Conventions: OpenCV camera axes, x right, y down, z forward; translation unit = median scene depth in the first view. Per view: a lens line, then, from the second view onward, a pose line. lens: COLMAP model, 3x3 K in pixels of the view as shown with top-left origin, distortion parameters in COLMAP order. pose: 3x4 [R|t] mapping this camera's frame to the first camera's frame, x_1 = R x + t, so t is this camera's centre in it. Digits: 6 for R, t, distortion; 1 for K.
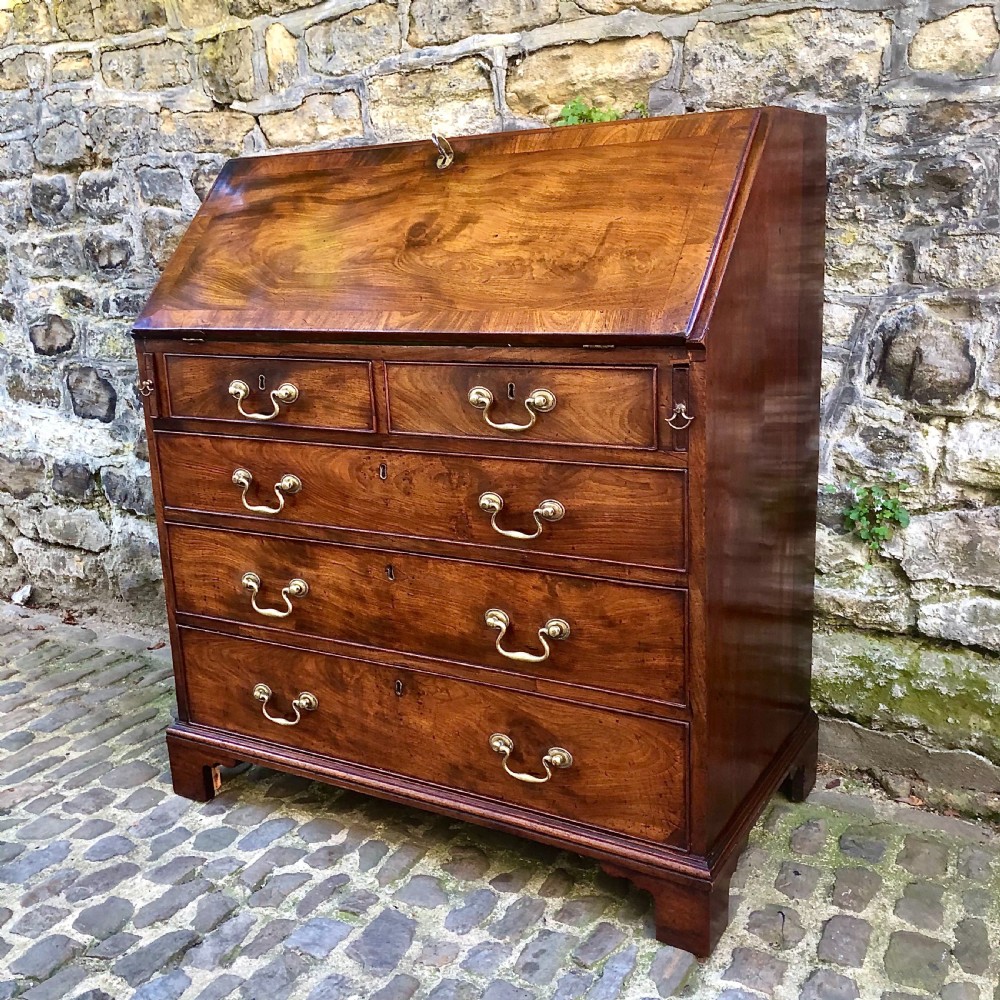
lens RADIAL K [[1099.2, 0, 504.3], [0, 1099.2, 493.4], [0, 0, 1]] dist [0.017594, 0.000000]
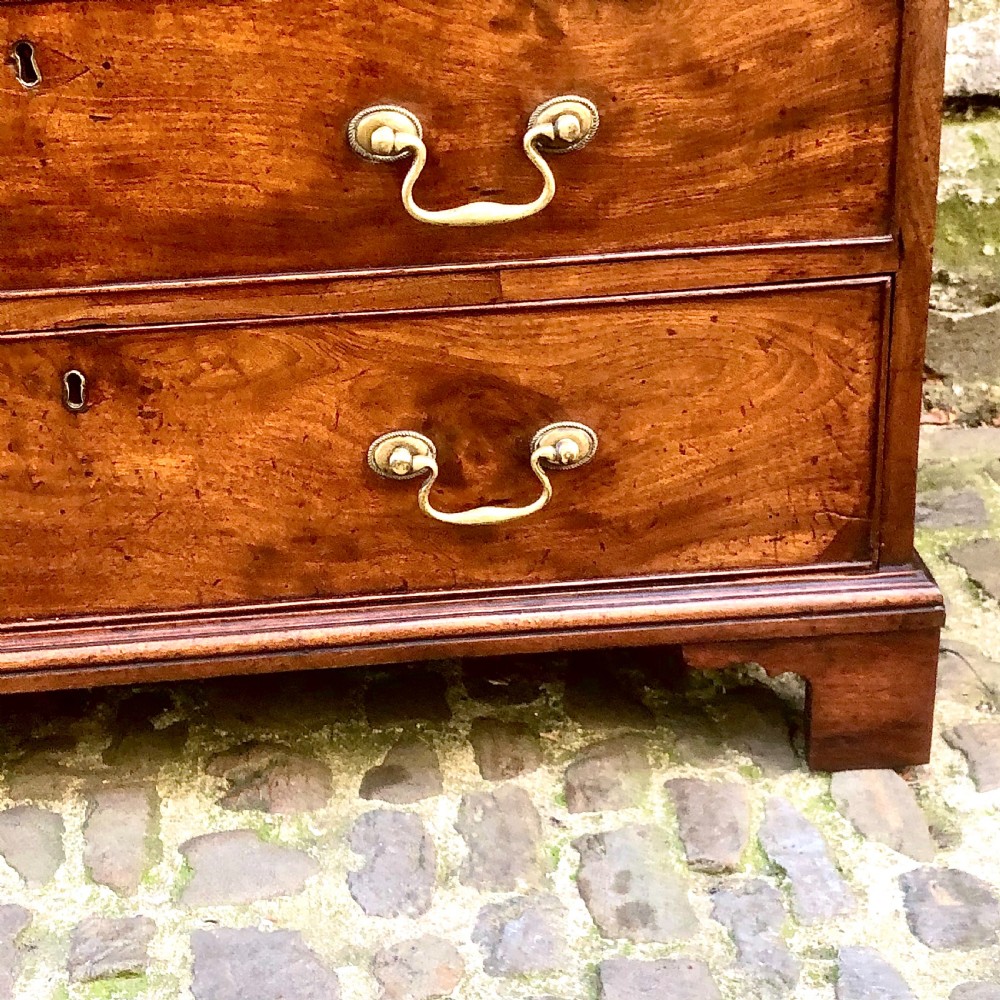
lens RADIAL K [[1986.0, 0, 540.6], [0, 1986.0, 512.2], [0, 0, 1]] dist [0.124382, 0.000000]
pose [[0.806190, -0.241809, 0.539988, -0.332450], [0.132754, 0.963328, 0.233184, 0.077587], [-0.576571, -0.116305, 0.808727, 0.347169]]
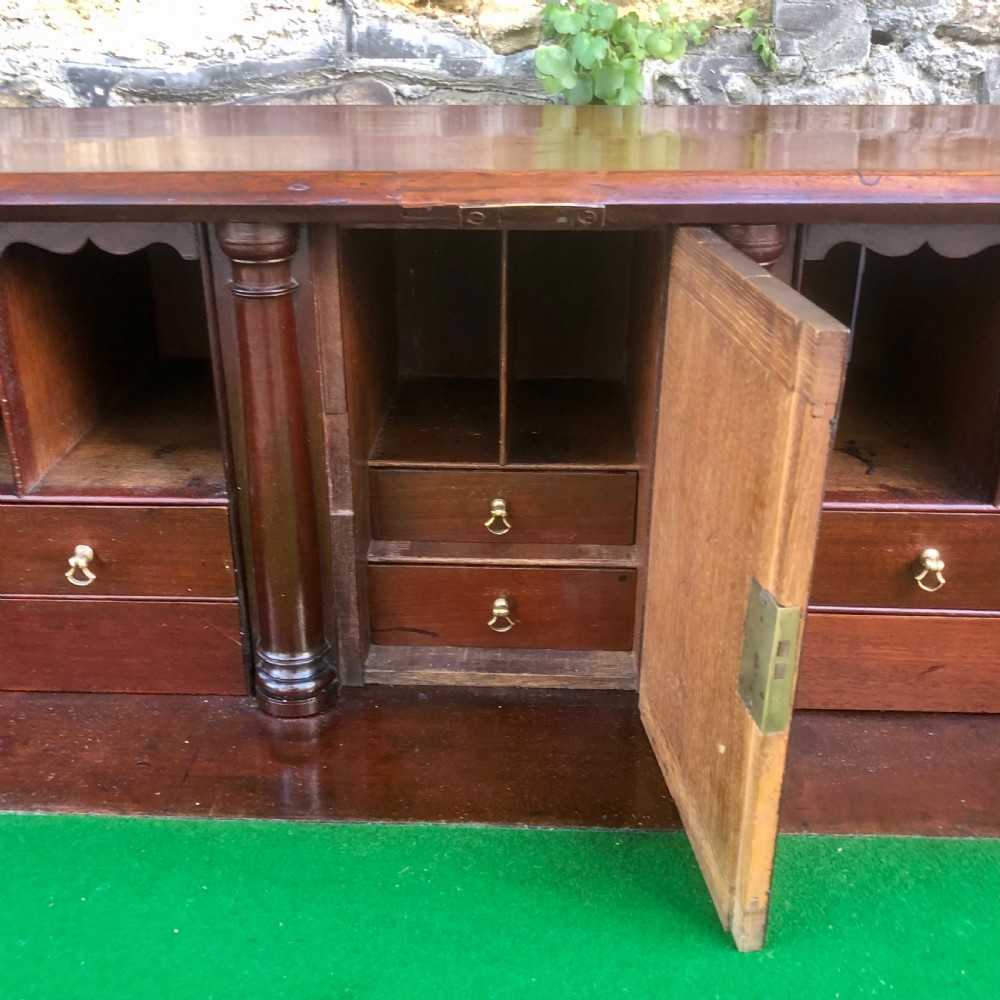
lens RADIAL K [[1151.1, 0, 490.7], [0, 1151.1, 491.5], [0, 0, 1]] dist [0.017785, 0.000000]
pose [[0.887894, -0.153270, 0.433765, -0.176681], [0.076377, 0.978896, 0.189550, -0.292817], [-0.453663, -0.135170, 0.880862, 0.708674]]
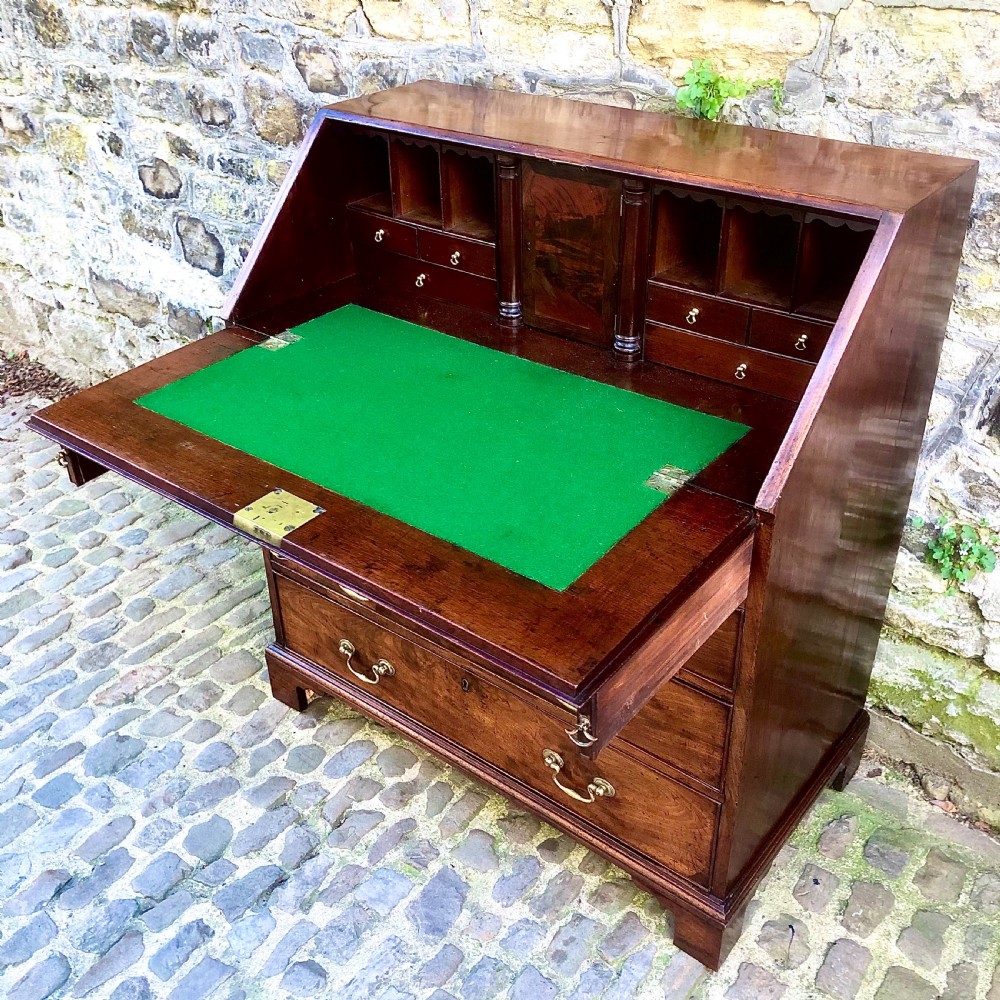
lens RADIAL K [[1099.2, 0, 502.7], [0, 1099.2, 495.2], [0, 0, 1]] dist [0.017594, 0.000000]
pose [[0.989902, 0.094539, -0.105625, 0.035014], [-0.056136, 0.945652, 0.320300, -0.335181], [0.130165, -0.311136, 0.941409, 0.046628]]
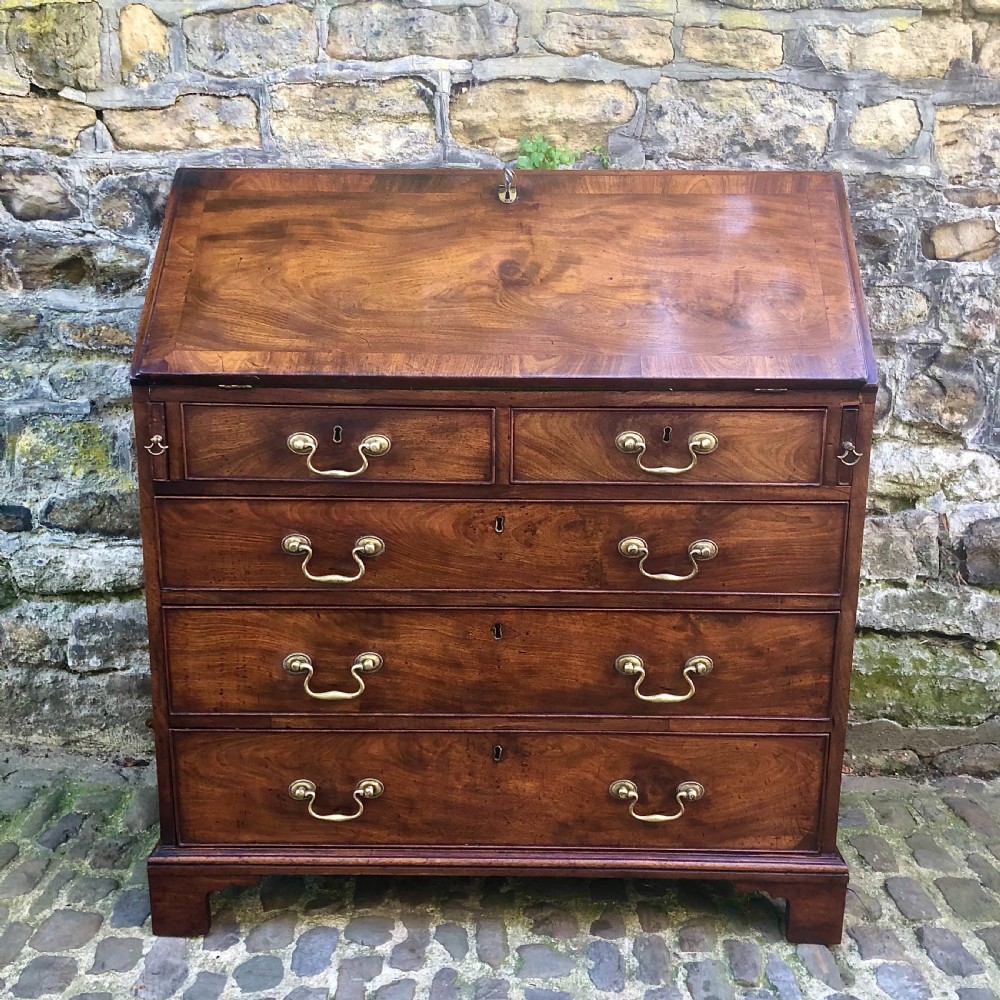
lens RADIAL K [[1099.2, 0, 510.7], [0, 1099.2, 495.2], [0, 0, 1]] dist [0.017594, 0.000000]
pose [[0.865659, -0.068082, 0.495983, -0.518389], [0.072272, 0.997327, 0.010761, -0.050031], [-0.495390, 0.026530, 0.868266, 0.169079]]
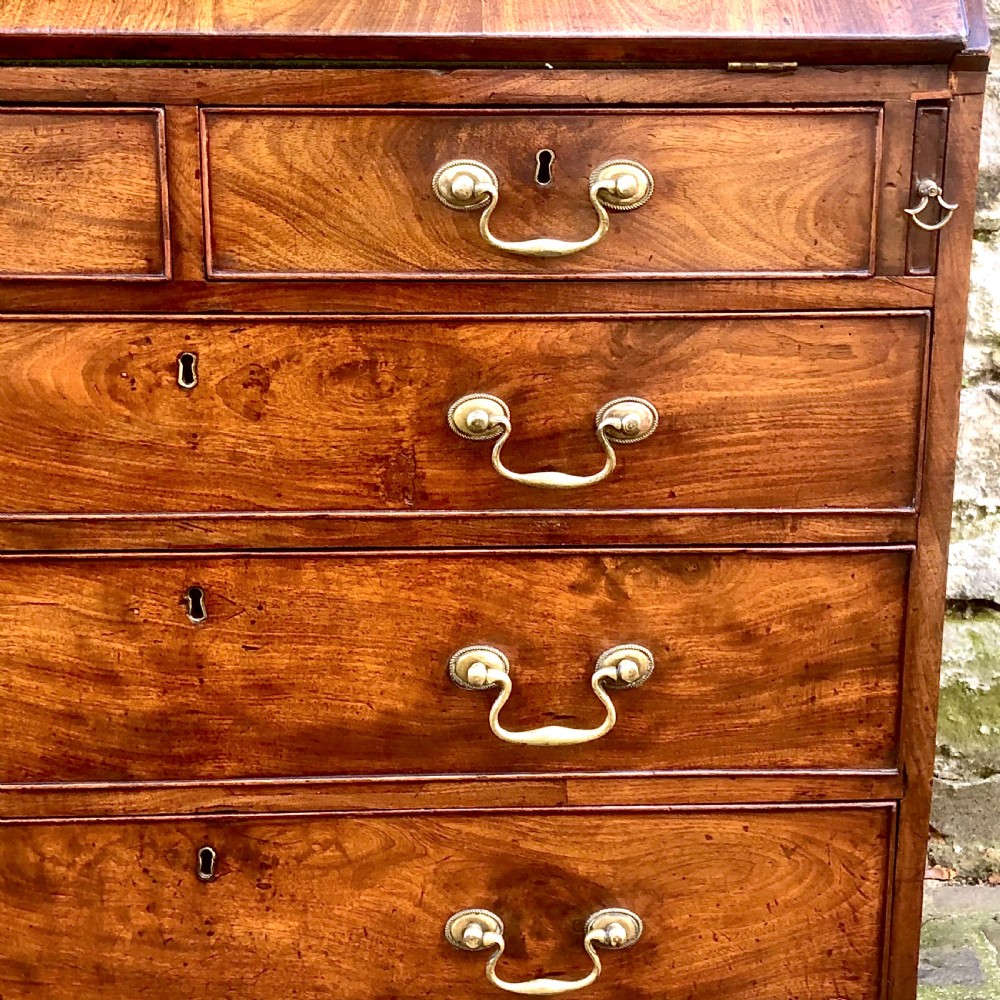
lens RADIAL K [[1804.4, 0, 524.4], [0, 1804.4, 494.4], [0, 0, 1]] dist [0.087082, 0.000000]
pose [[0.833532, -0.098834, 0.543559, -0.359604], [0.086198, 0.995084, 0.048753, 0.004583], [-0.545705, 0.006217, 0.837954, 0.306465]]
